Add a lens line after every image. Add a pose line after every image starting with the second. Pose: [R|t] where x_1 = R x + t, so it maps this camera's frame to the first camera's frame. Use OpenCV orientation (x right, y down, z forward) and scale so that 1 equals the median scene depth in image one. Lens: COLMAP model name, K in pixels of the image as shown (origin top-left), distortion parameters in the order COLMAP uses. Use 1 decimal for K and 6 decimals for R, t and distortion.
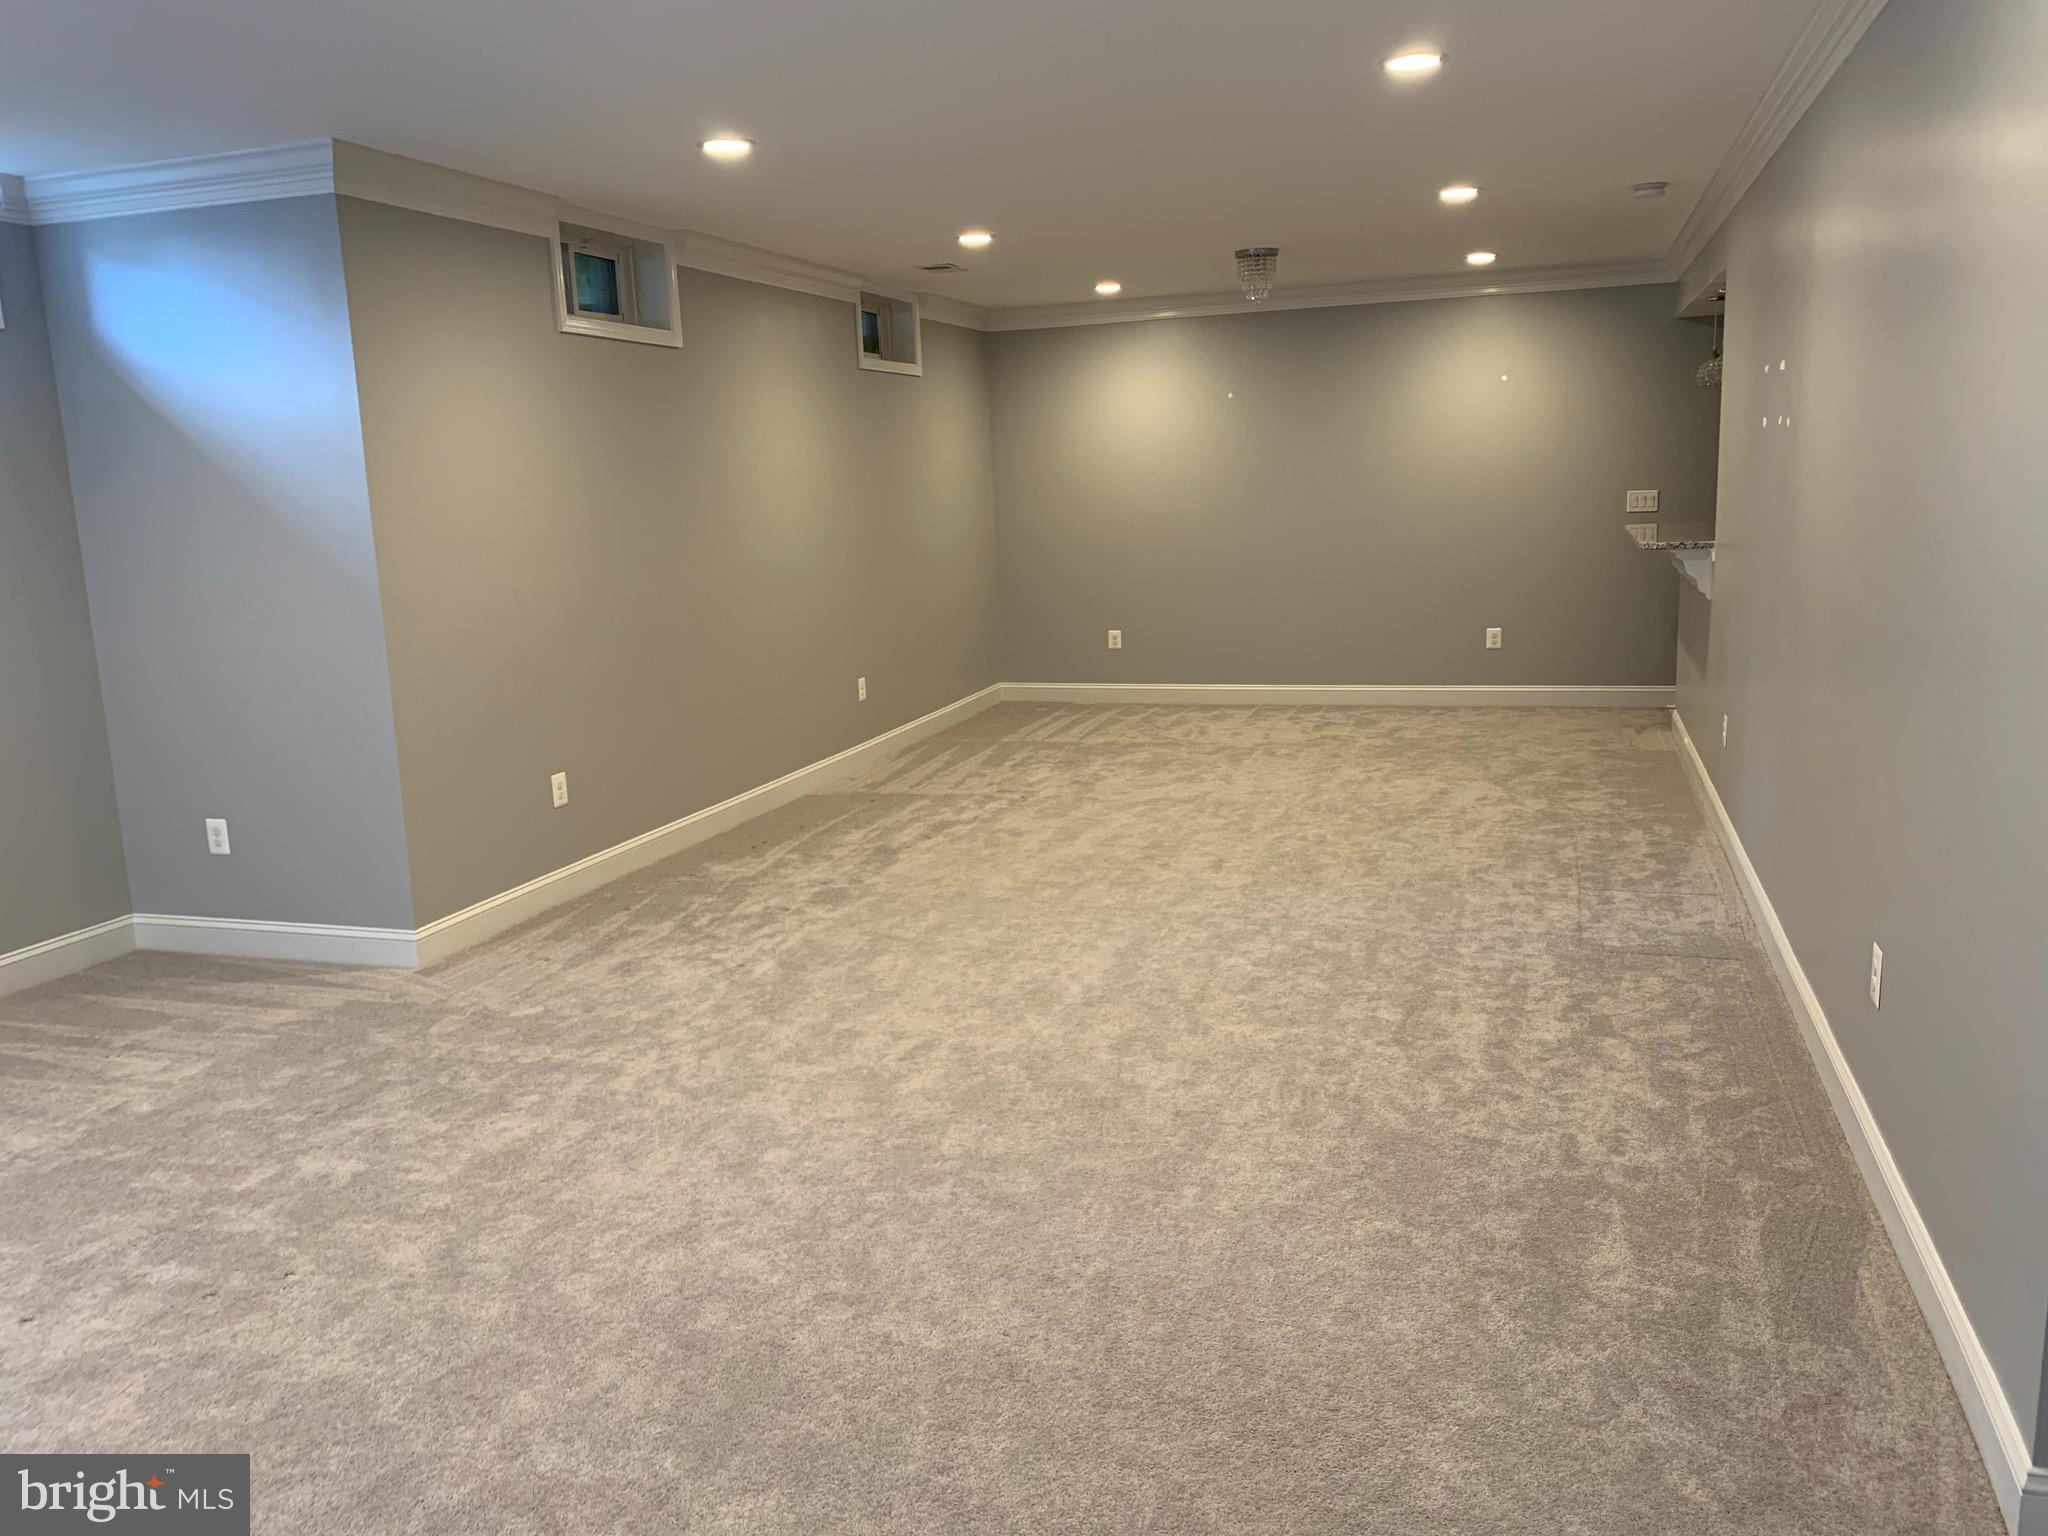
lens RADIAL K [[1567.1, 0, 1025.3], [0, 1567.1, 786.3], [0, 0, 1]] dist [0.001797, -0.022054]
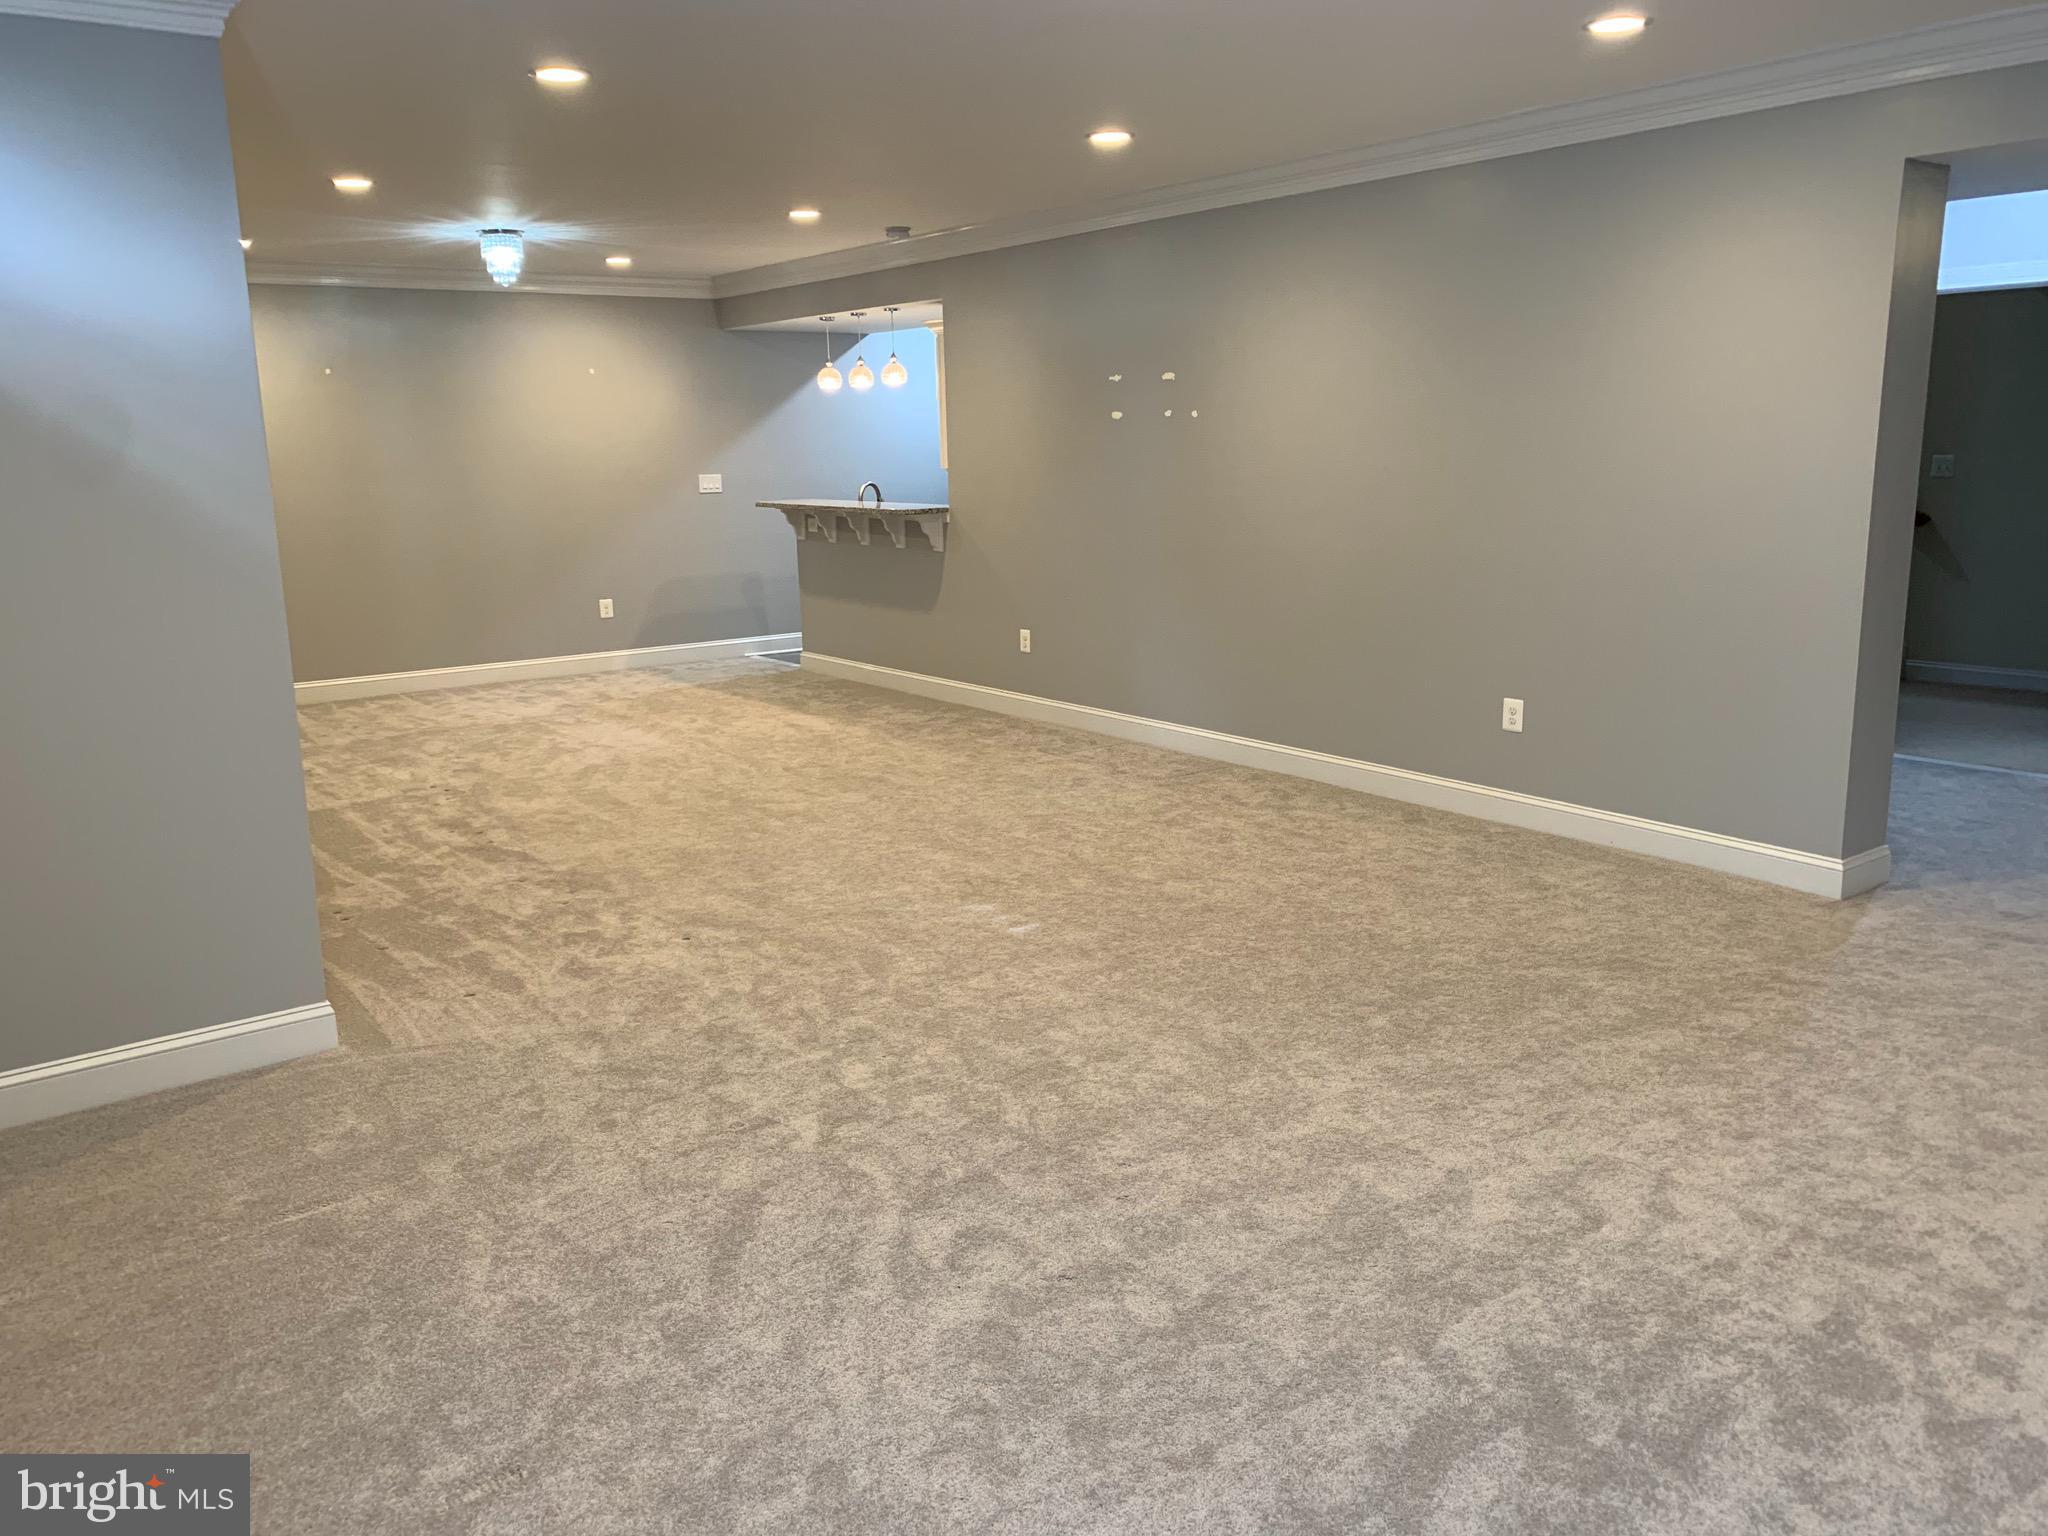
lens RADIAL K [[1567.1, 0, 1026.4], [0, 1567.1, 758.6], [0, 0, 1]] dist [0.001797, -0.022054]
pose [[0.573644, -0.142452, 0.806622, -0.771358], [0.161735, 0.985072, 0.058946, -0.016196], [-0.802978, 0.096645, 0.588120, 0.241681]]
